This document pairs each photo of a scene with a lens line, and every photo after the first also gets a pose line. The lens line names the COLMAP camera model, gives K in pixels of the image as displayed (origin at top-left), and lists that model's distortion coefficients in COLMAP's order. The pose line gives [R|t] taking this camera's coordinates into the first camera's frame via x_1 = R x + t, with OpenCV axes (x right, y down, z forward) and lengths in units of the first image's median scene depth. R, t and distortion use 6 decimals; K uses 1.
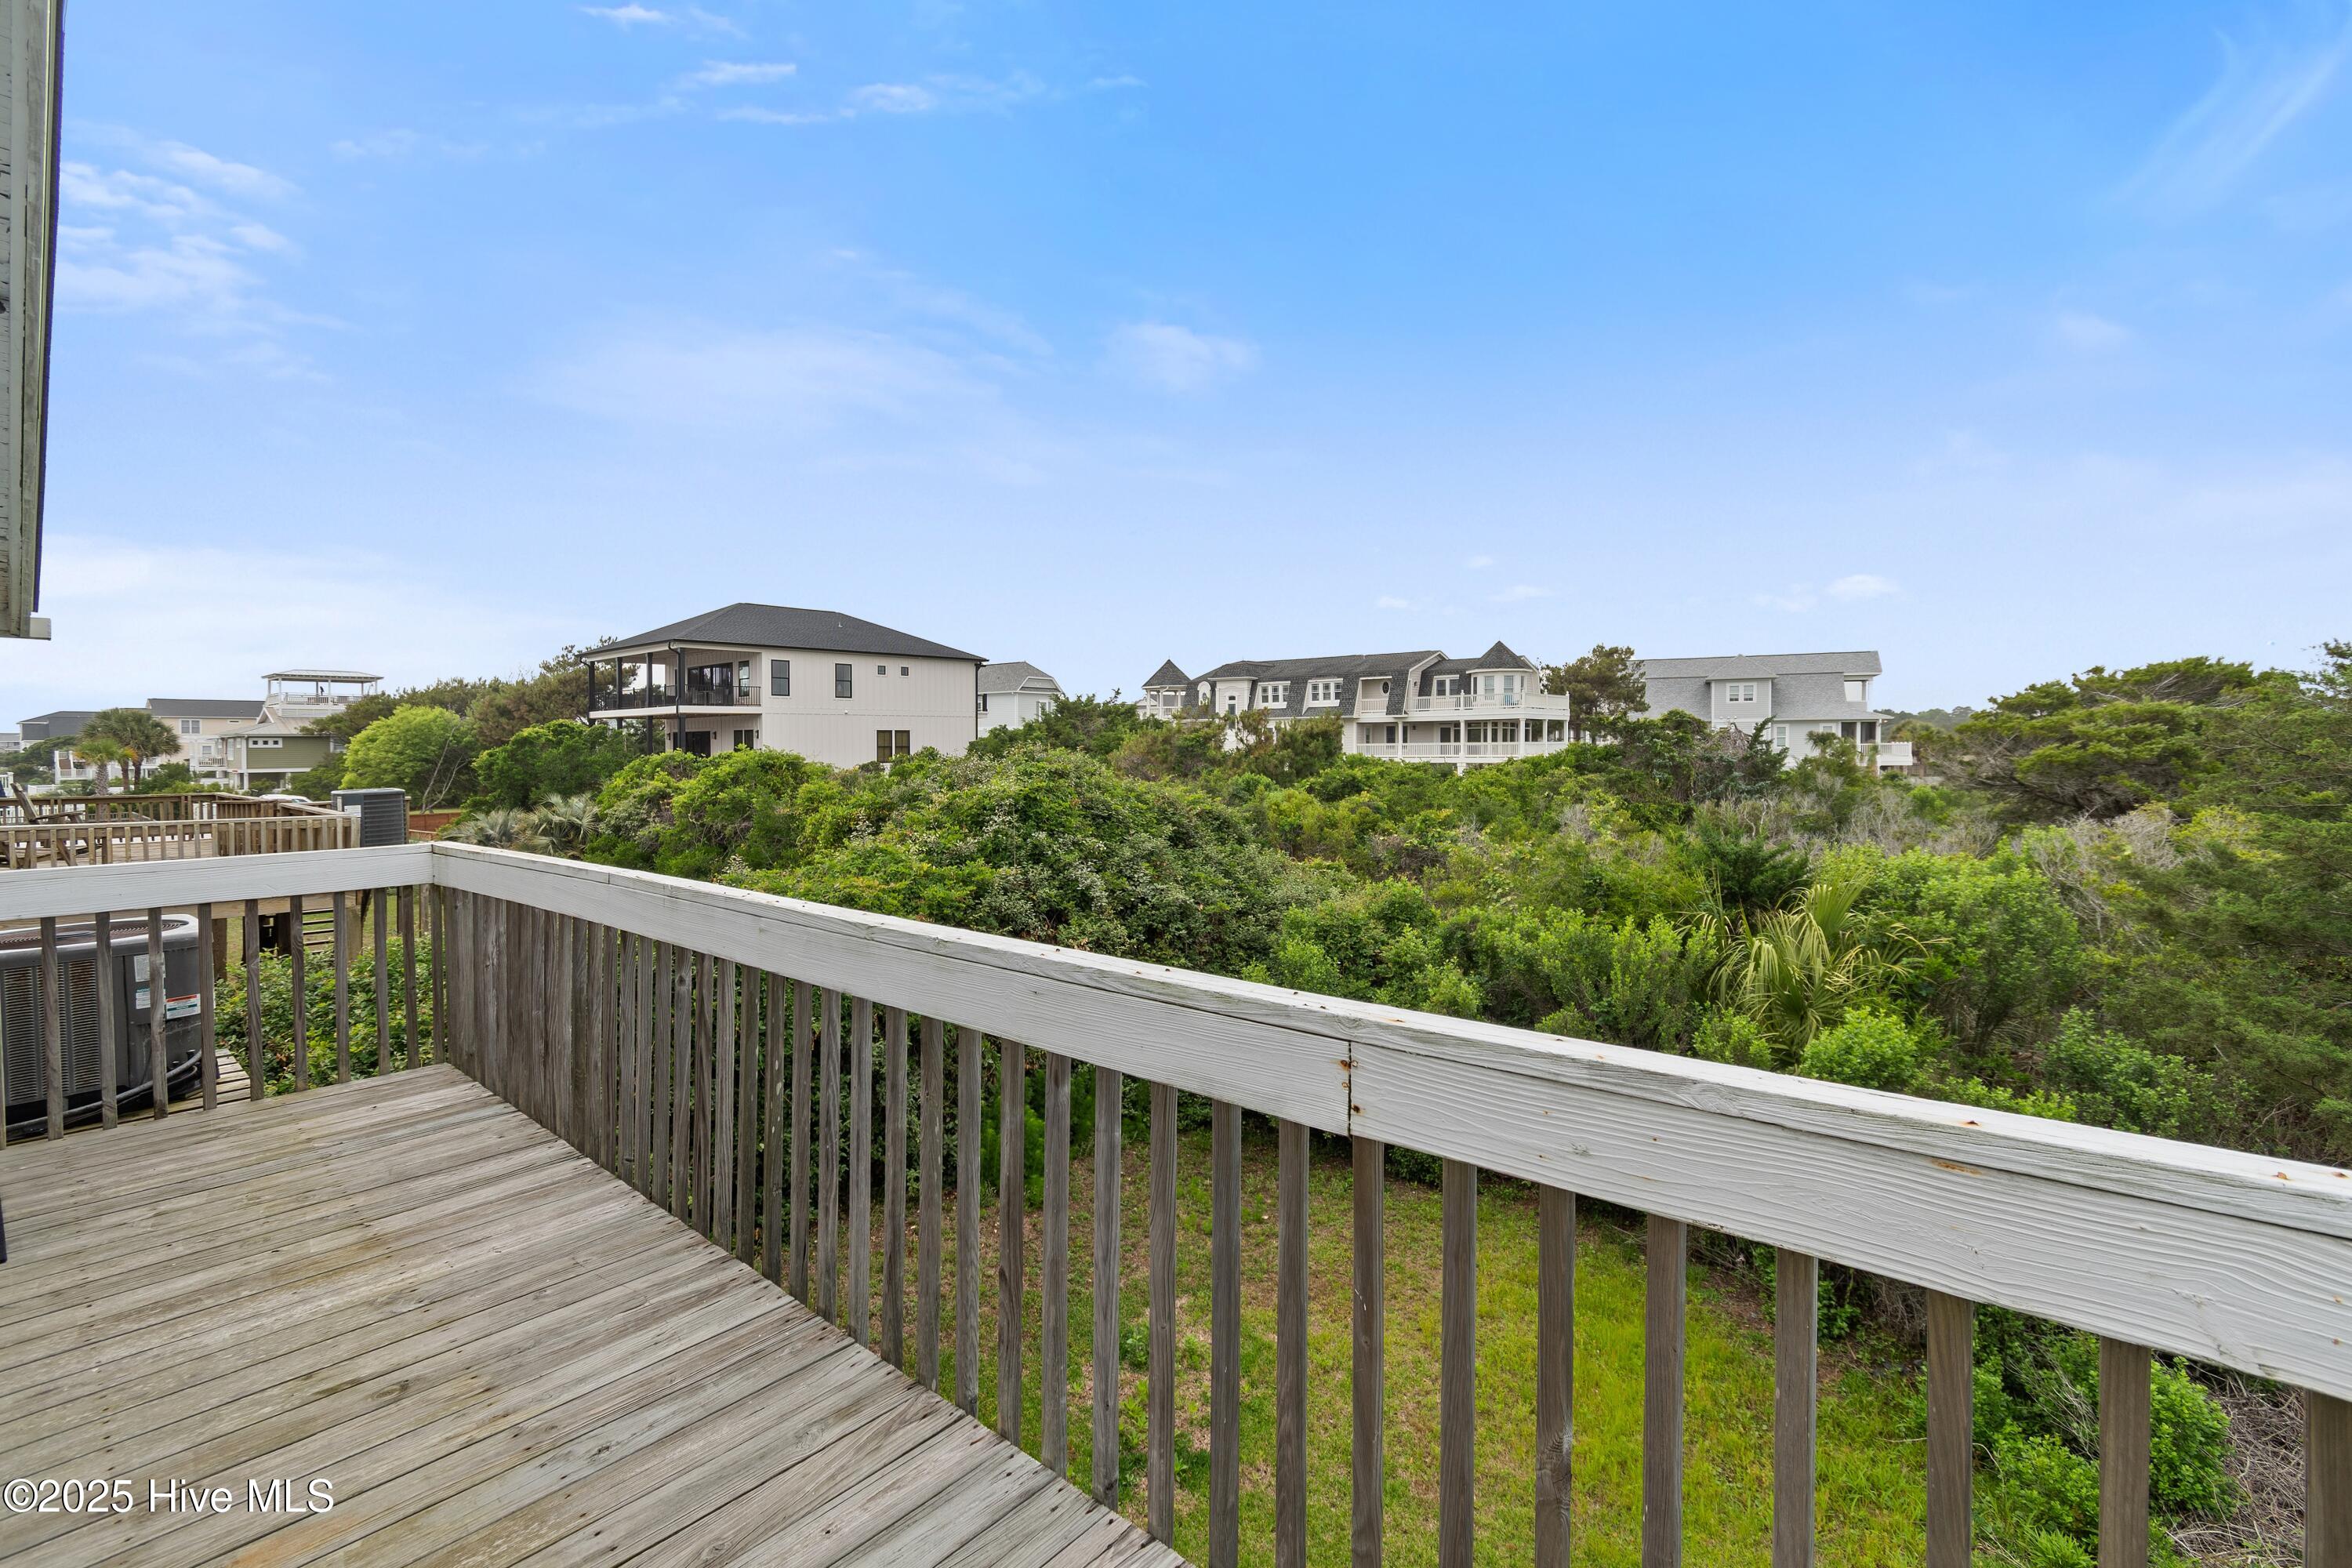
lens RADIAL K [[1016.7, 0, 1182.9], [0, 1016.7, 842.7], [0, 0, 1]] dist [0.008869, 0.000176]
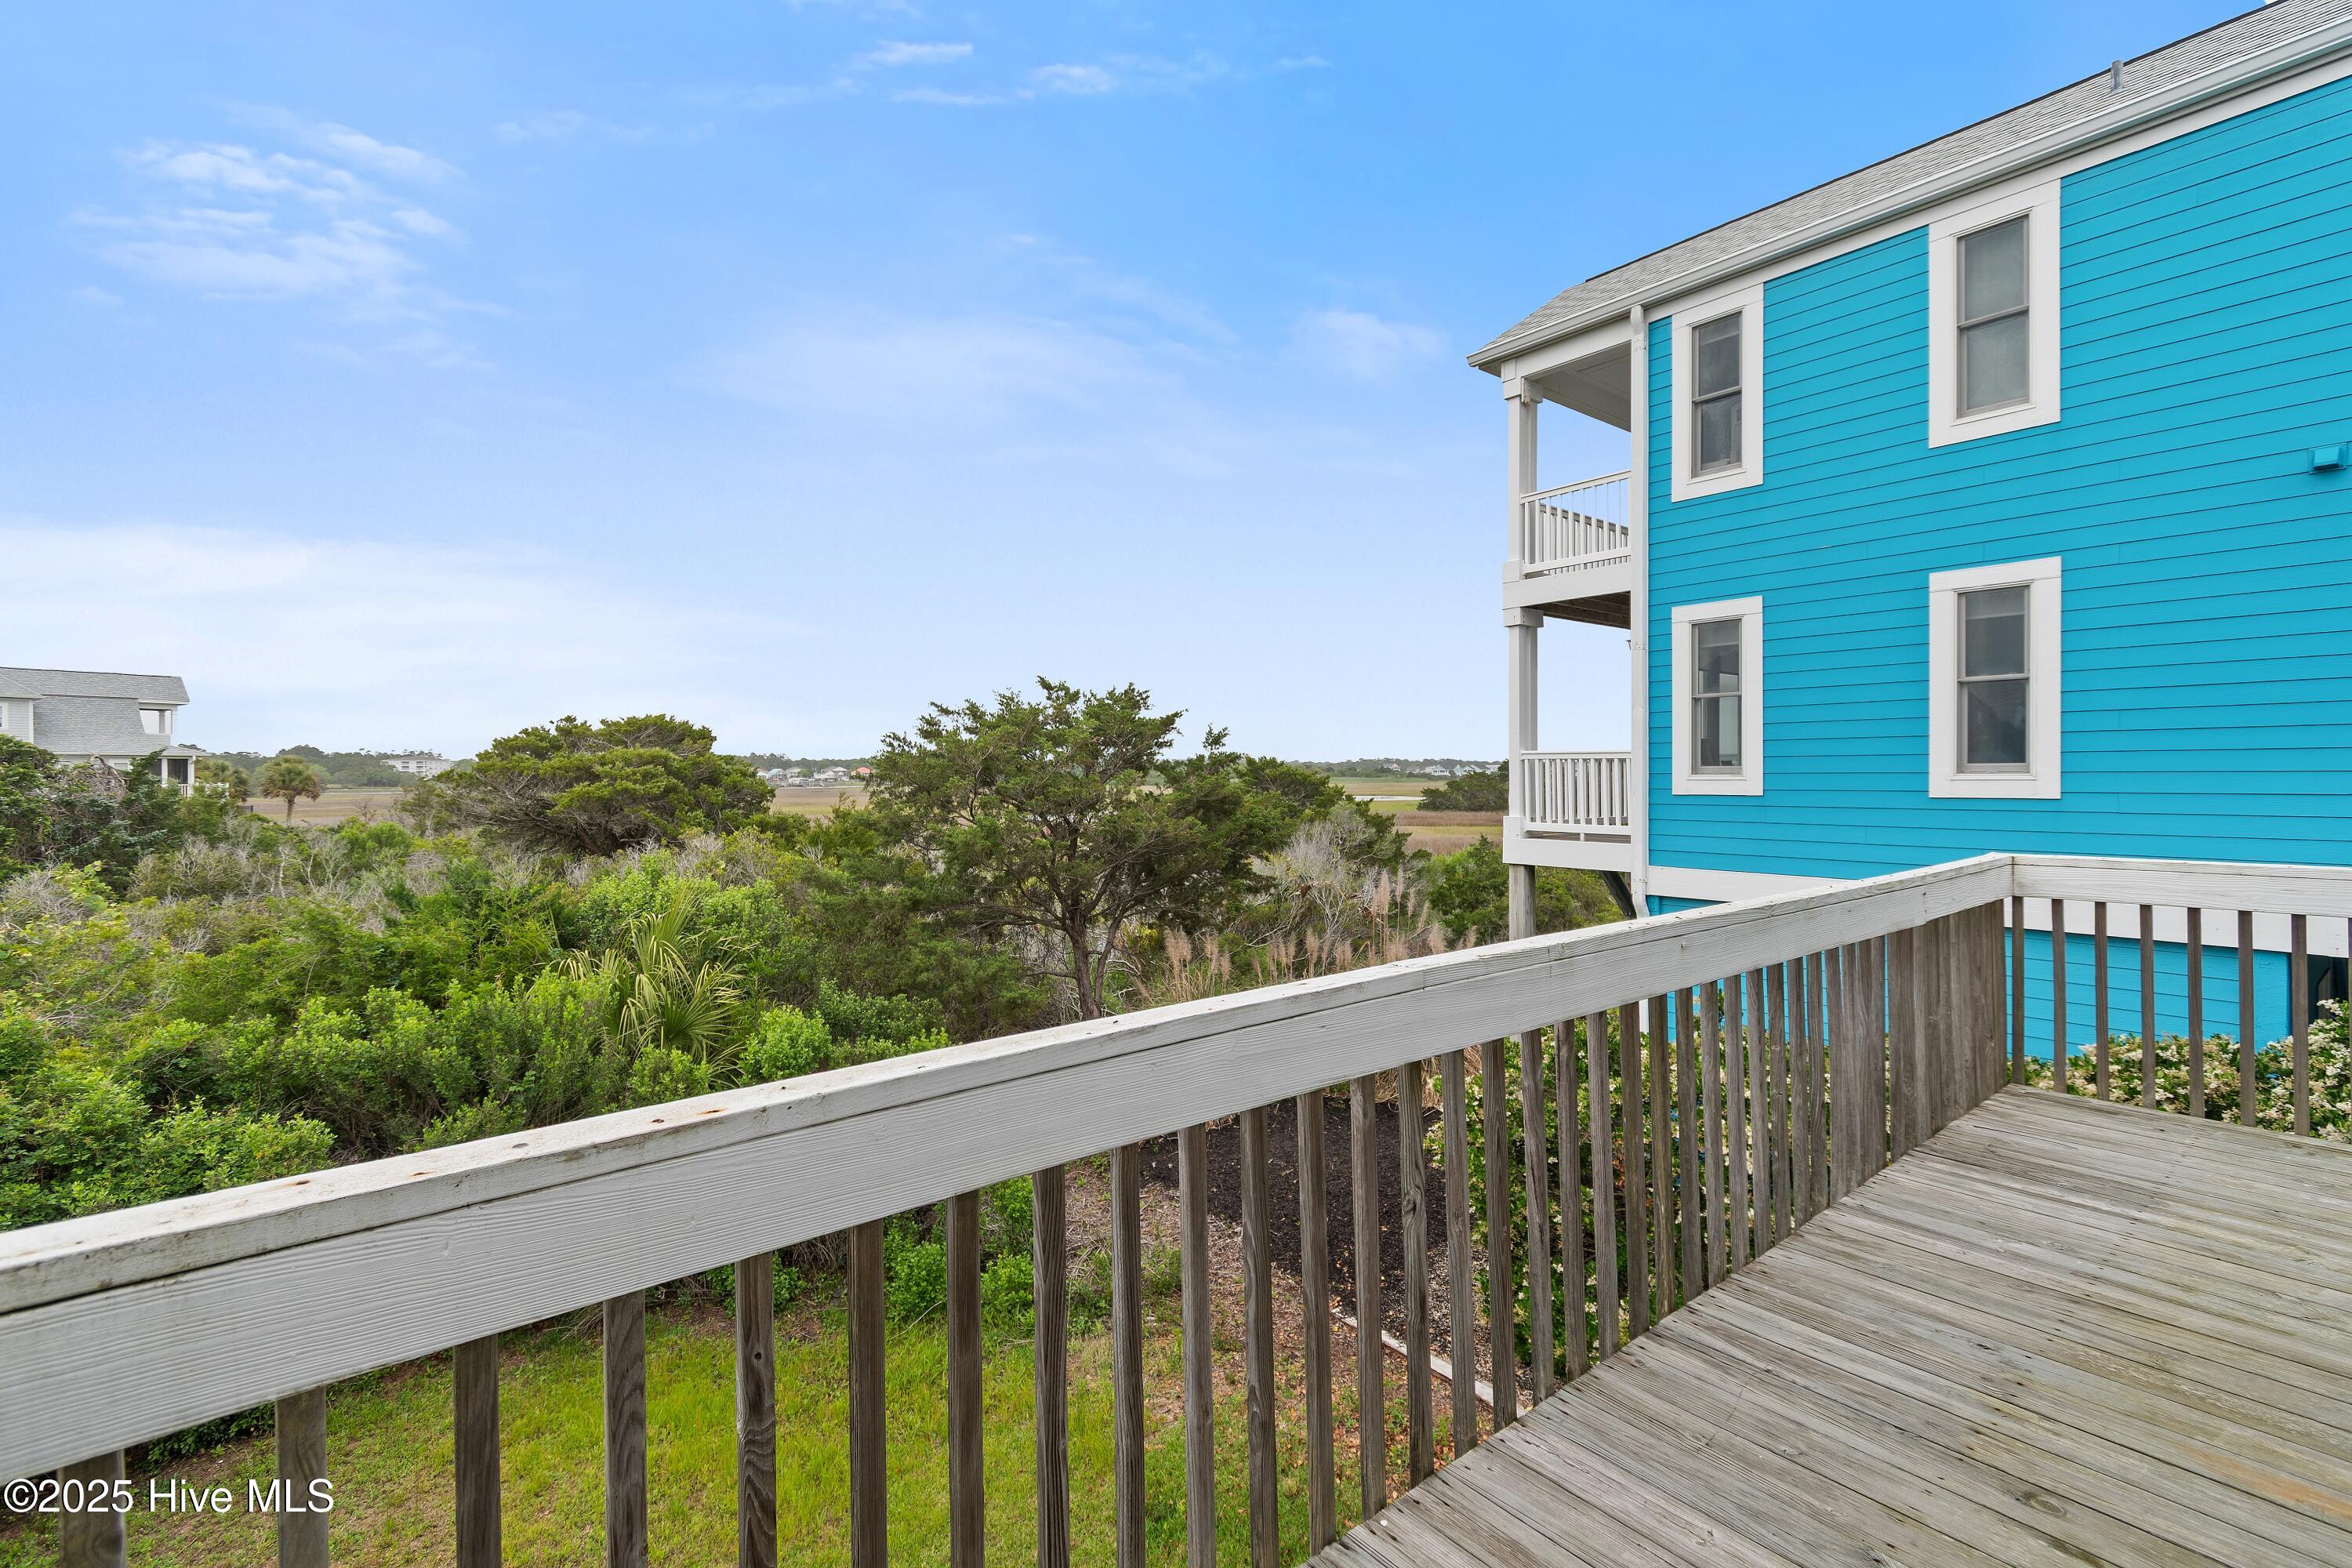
lens RADIAL K [[1034.2, 0, 1185.7], [0, 1034.2, 779.3], [0, 0, 1]] dist [0.003262, 0.000165]
pose [[0.186537, 0.002496, 0.982445, -0.165678], [0.097144, 0.995049, -0.020973, -0.010718], [-0.977633, 0.099350, 0.185371, 0.139540]]
